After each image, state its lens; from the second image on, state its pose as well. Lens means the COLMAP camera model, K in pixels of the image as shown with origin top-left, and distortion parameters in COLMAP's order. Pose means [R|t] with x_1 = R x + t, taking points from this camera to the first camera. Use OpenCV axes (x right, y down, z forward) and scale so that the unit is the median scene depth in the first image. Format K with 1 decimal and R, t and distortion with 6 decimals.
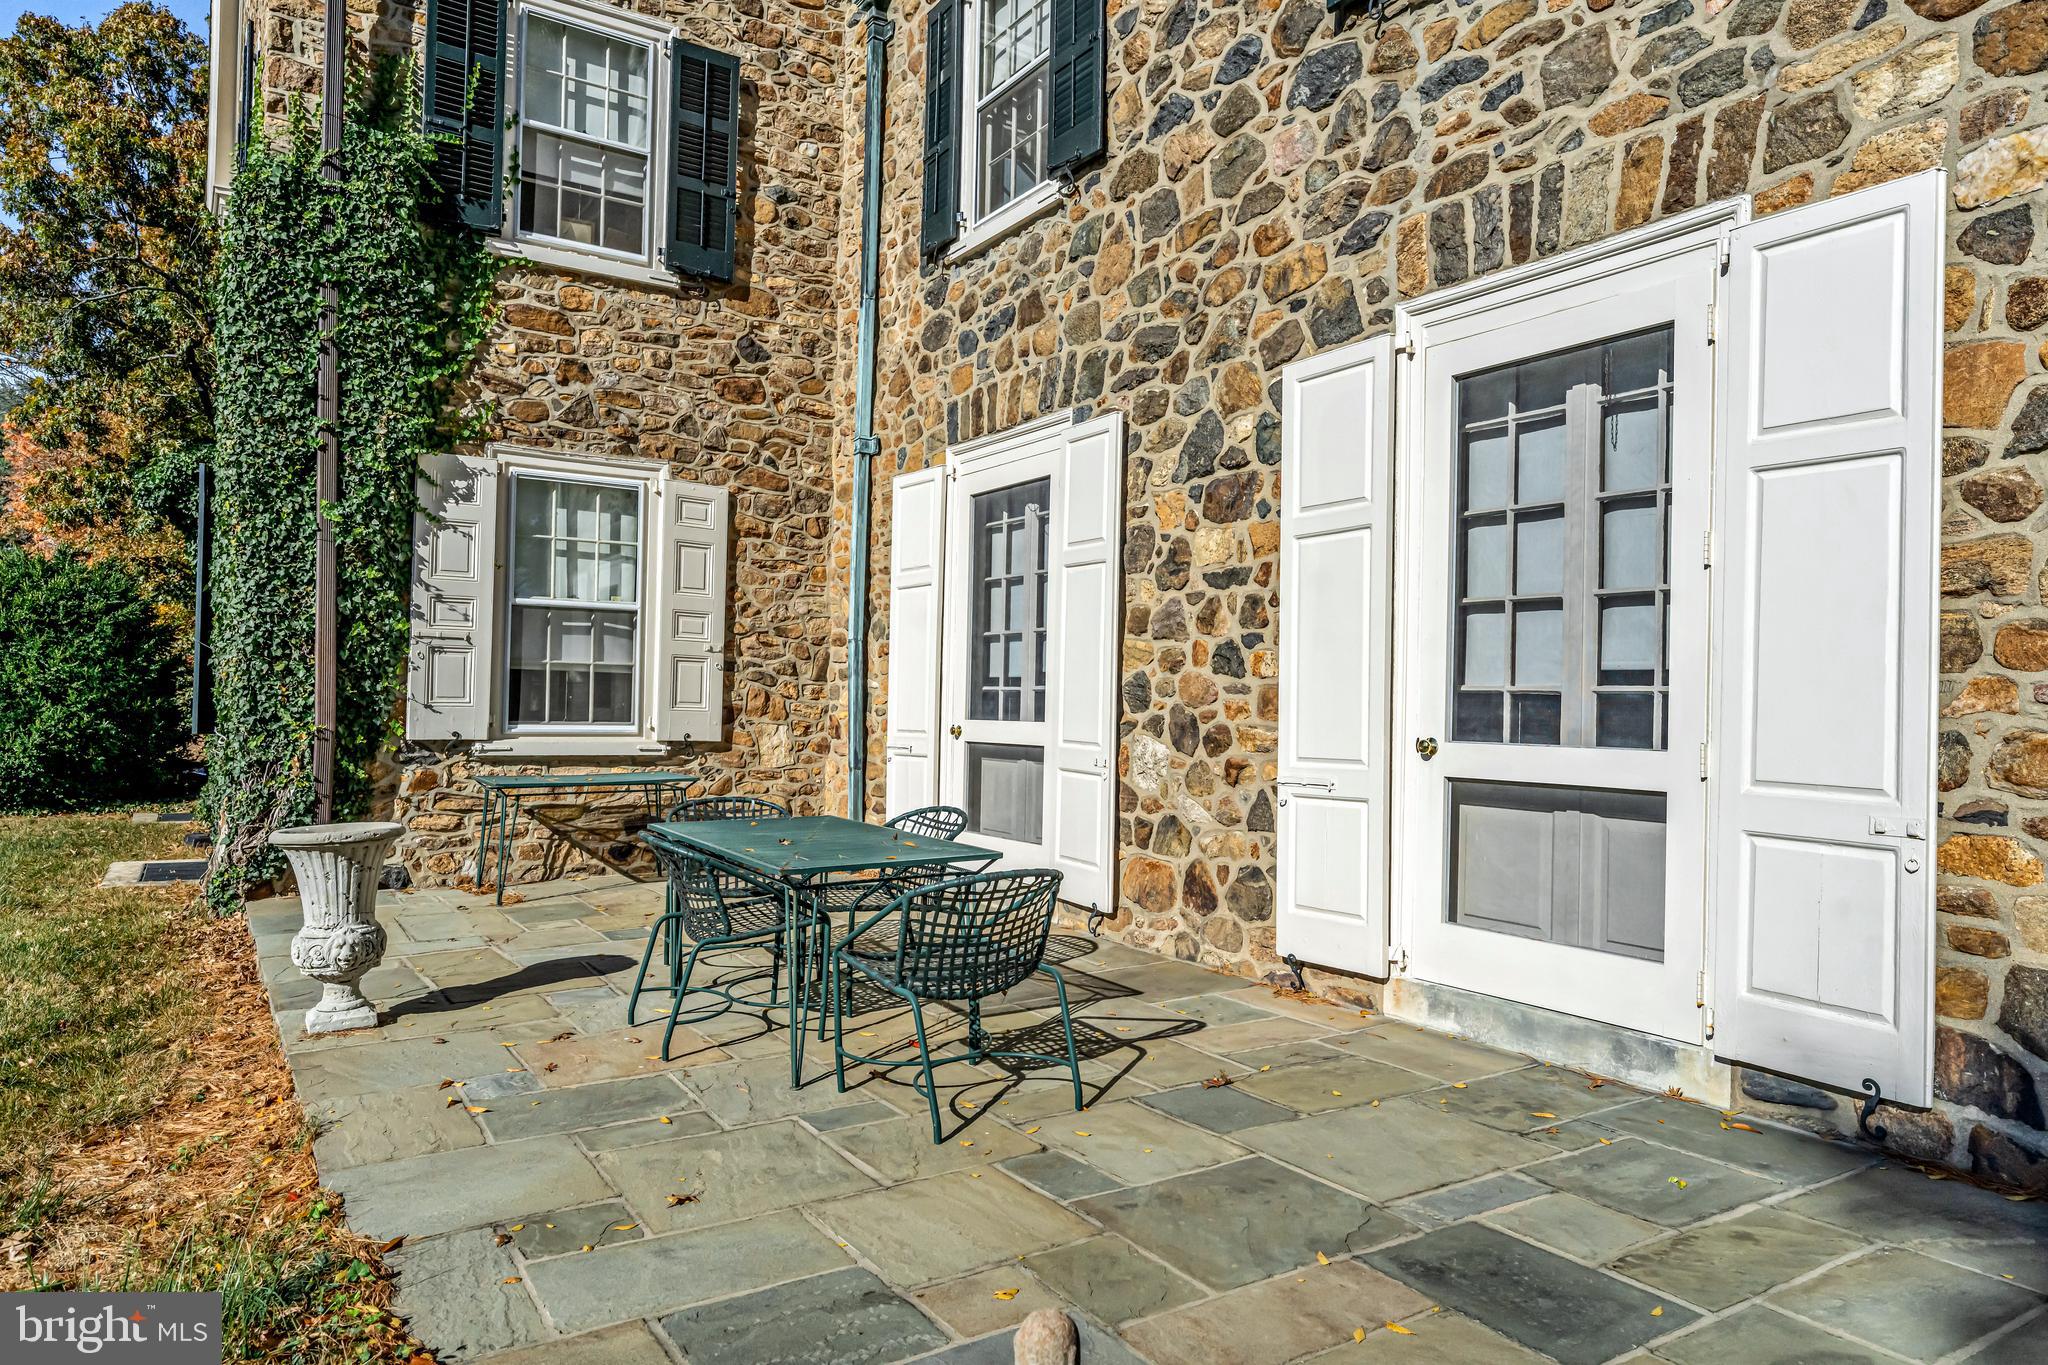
lens RADIAL K [[1294.0, 0, 1028.7], [0, 1294.0, 683.5], [0, 0, 1]] dist [0.005610, 0.001170]
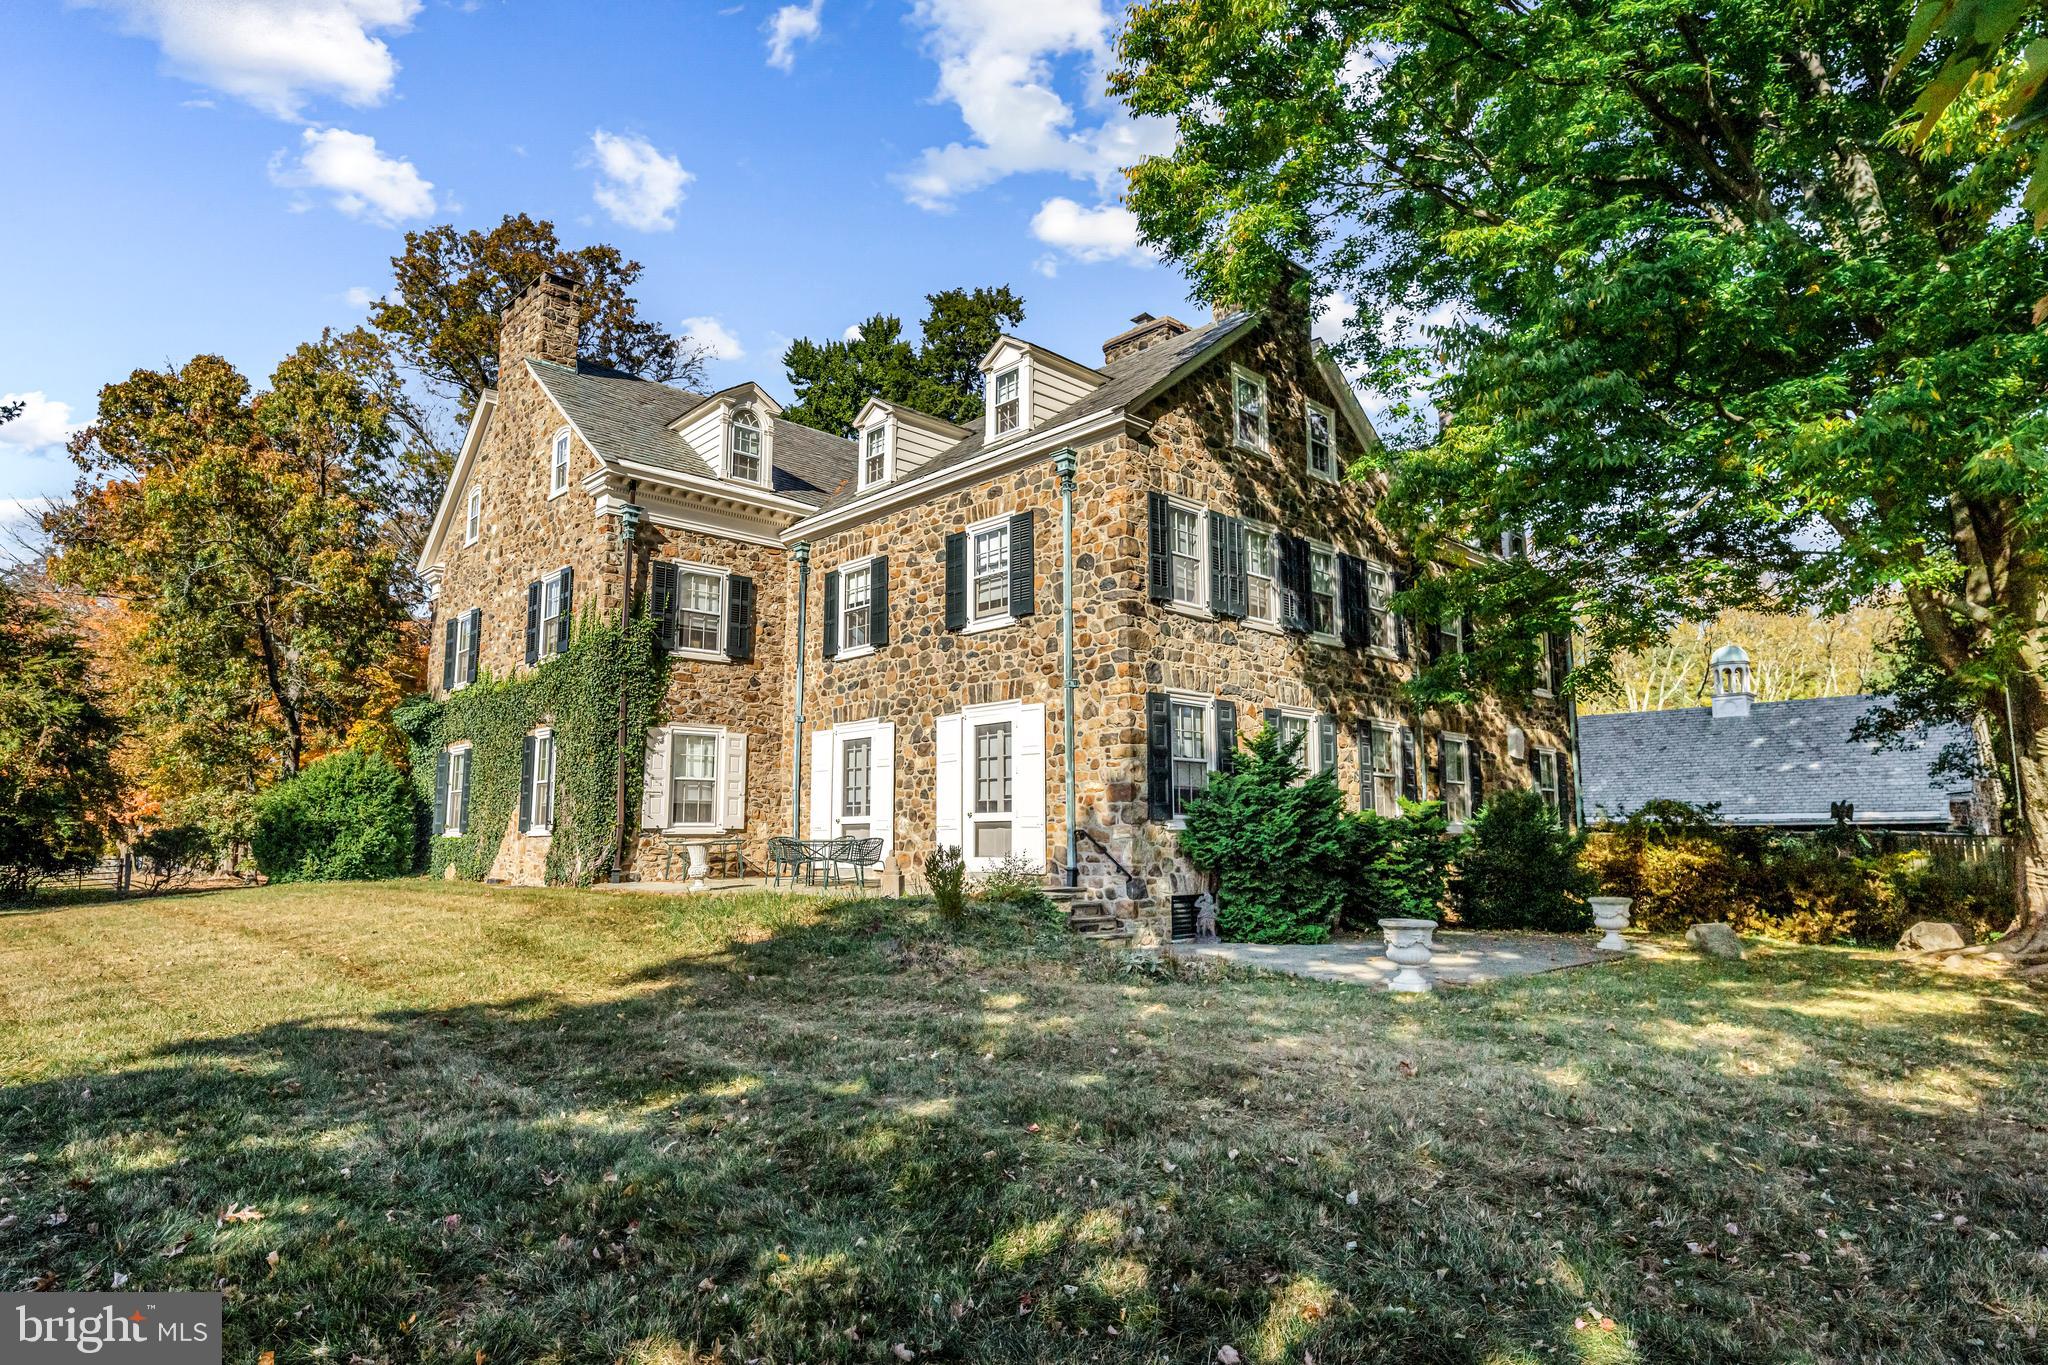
lens RADIAL K [[1163.5, 0, 1025.7], [0, 1163.5, 676.4], [0, 0, 1]] dist [0.007288, 0.003396]
pose [[0.981770, 0.000353, 0.190075, -0.143705], [0.022507, 0.992747, -0.118095, 0.034340], [-0.188738, 0.120220, 0.974641, -1.747254]]
